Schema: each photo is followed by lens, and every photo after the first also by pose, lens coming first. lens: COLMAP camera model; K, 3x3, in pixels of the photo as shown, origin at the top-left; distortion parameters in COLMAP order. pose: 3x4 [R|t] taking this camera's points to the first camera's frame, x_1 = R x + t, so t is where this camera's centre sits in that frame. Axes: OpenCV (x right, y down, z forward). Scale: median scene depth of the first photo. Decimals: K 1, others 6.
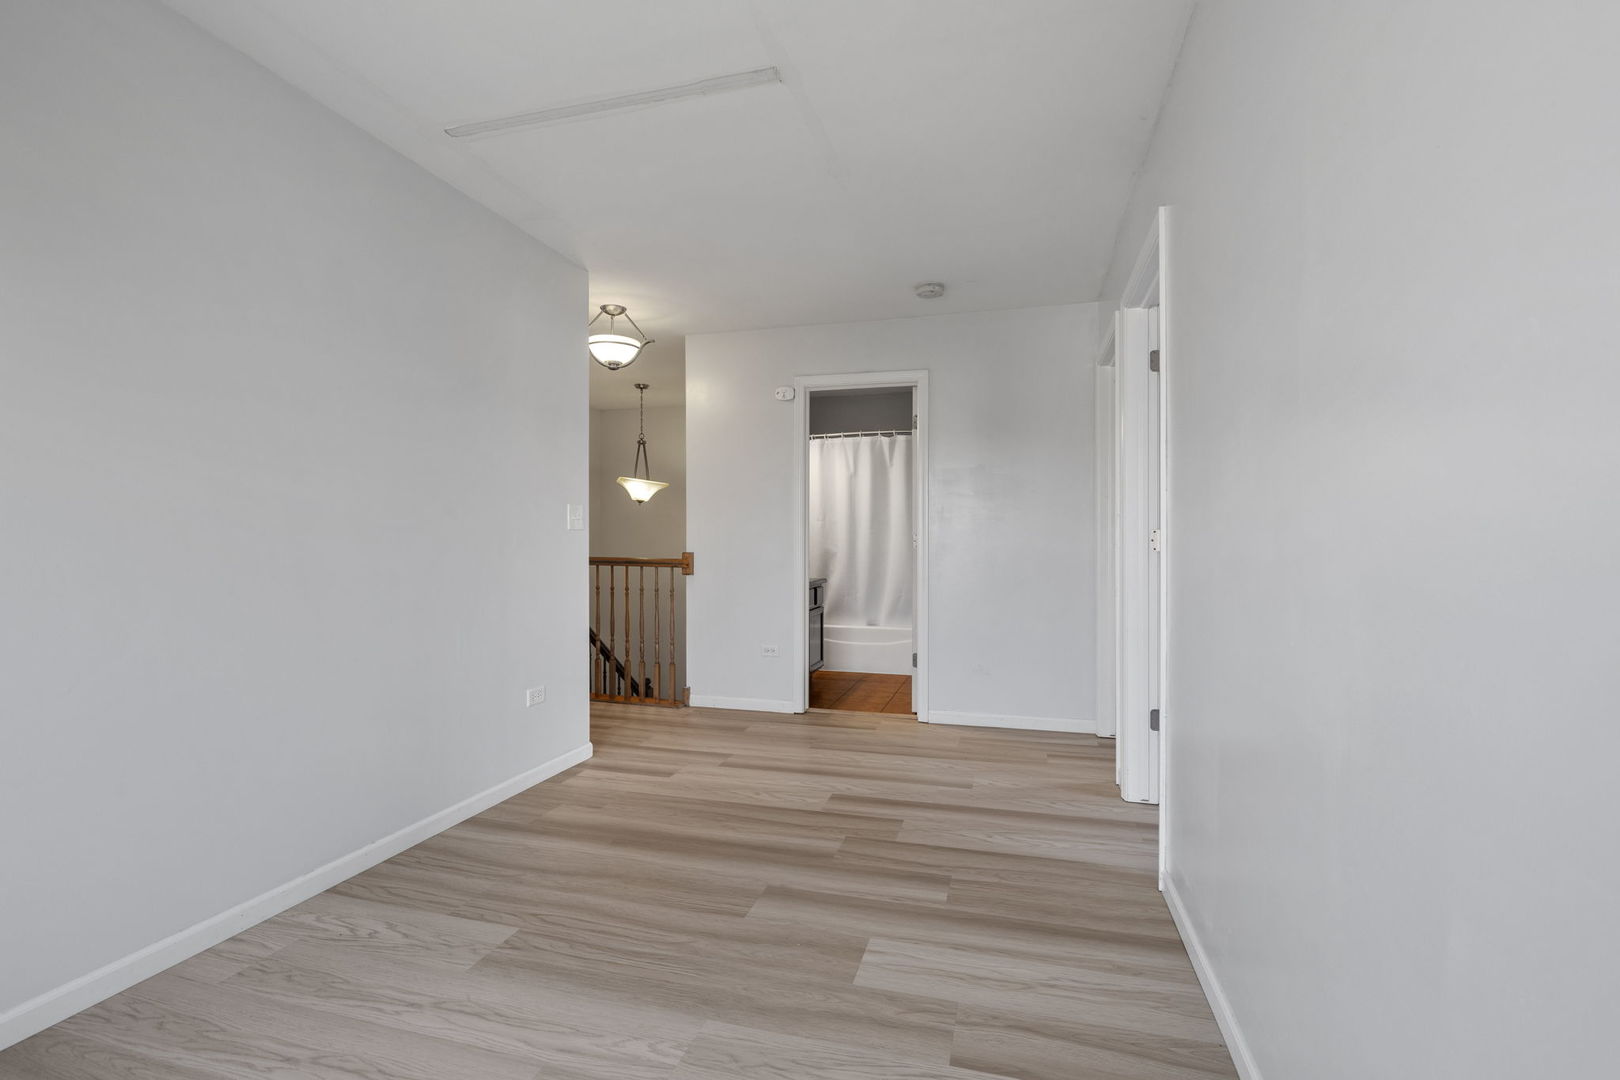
lens RADIAL K [[822.3, 0, 810.0], [0, 822.3, 540.0], [0, 0, 1]] dist [0.000853, -0.000035]
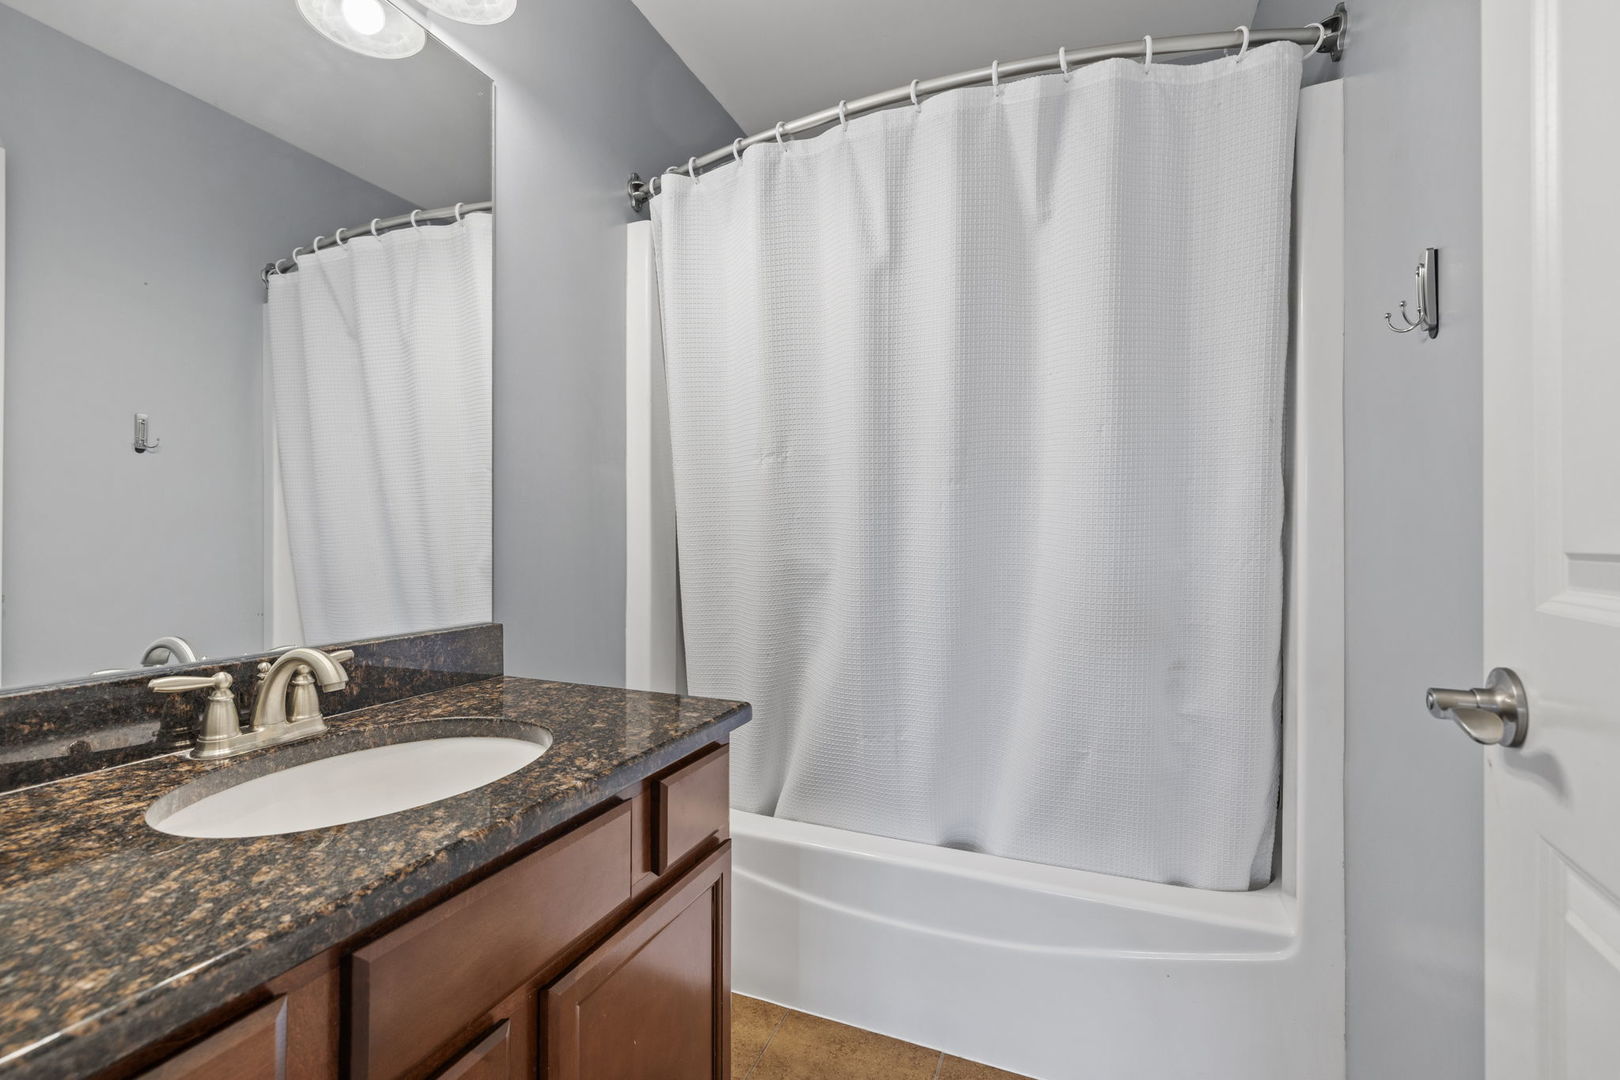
lens RADIAL K [[699.7, 0, 812.8], [0, 699.7, 532.3], [0, 0, 1]] dist [0.000839, 0.000184]
pose [[0.995524, -0.001183, -0.094502, 0.050033], [0.001015, 0.999998, -0.001827, 0.002486], [0.094504, 0.001723, 0.995523, 0.780584]]
